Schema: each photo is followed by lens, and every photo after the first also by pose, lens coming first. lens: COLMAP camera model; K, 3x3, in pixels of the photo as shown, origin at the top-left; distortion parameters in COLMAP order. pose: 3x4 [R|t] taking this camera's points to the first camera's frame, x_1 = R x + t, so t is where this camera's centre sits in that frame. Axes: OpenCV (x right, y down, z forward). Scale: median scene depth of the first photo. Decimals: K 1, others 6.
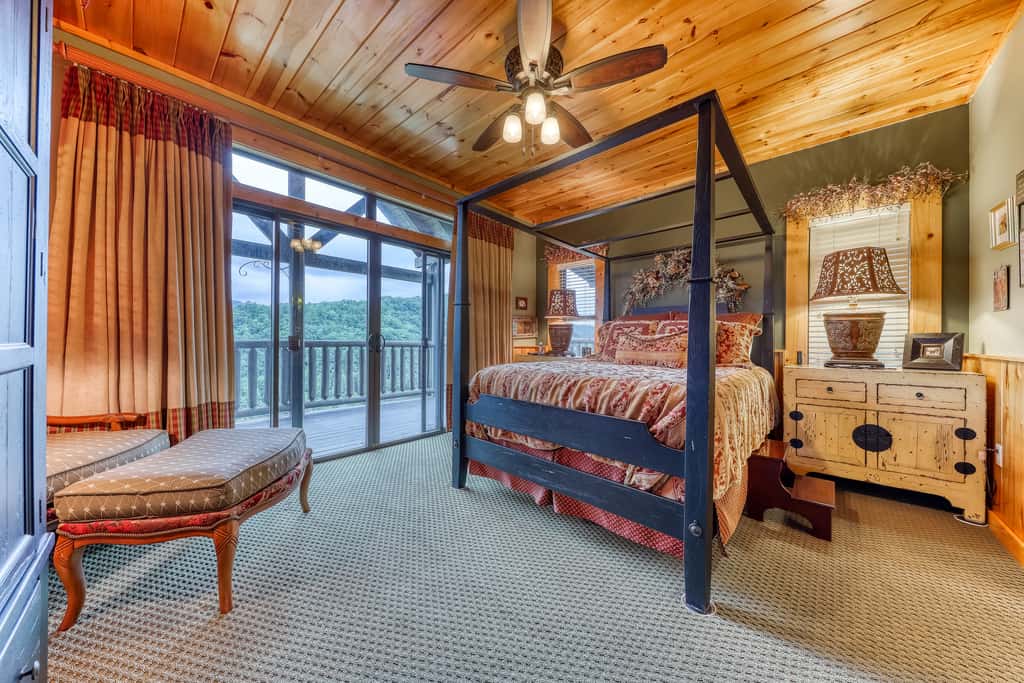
lens RADIAL K [[348.6, 0, 511.0], [0, 348.6, 342.3], [0, 0, 1]] dist [0.011864, 0.000253]
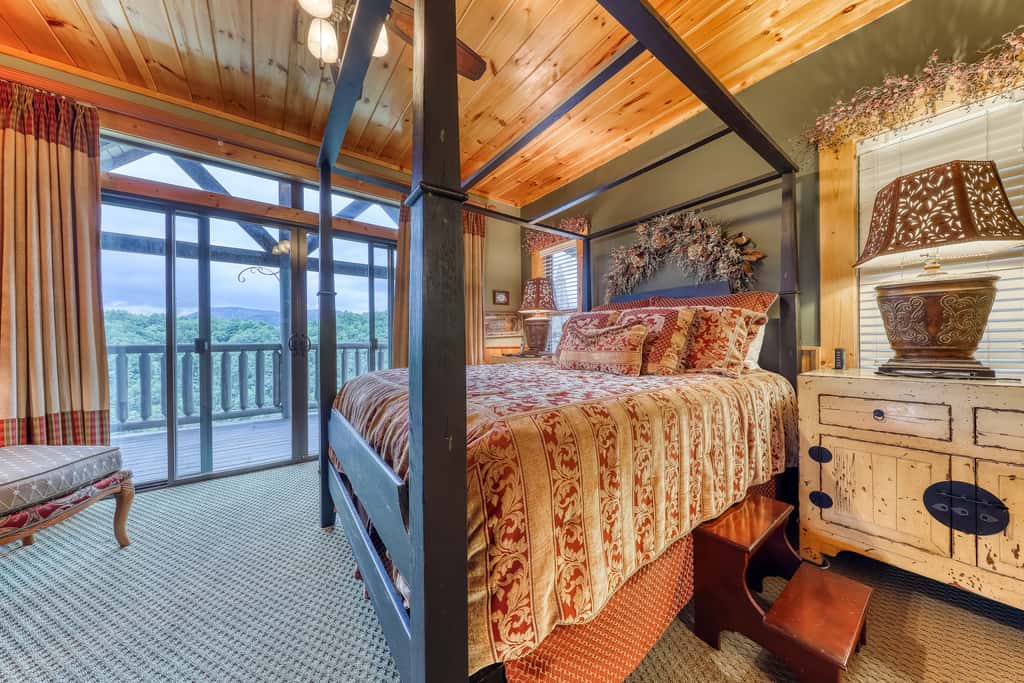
lens RADIAL K [[333.3, 0, 513.6], [0, 333.3, 343.4], [0, 0, 1]] dist [0.002983, -0.000014]
pose [[0.980790, -0.014144, -0.194552, 0.378026], [0.014149, 0.999899, -0.001361, 0.008667], [0.194551, -0.001418, 0.980891, 0.305824]]
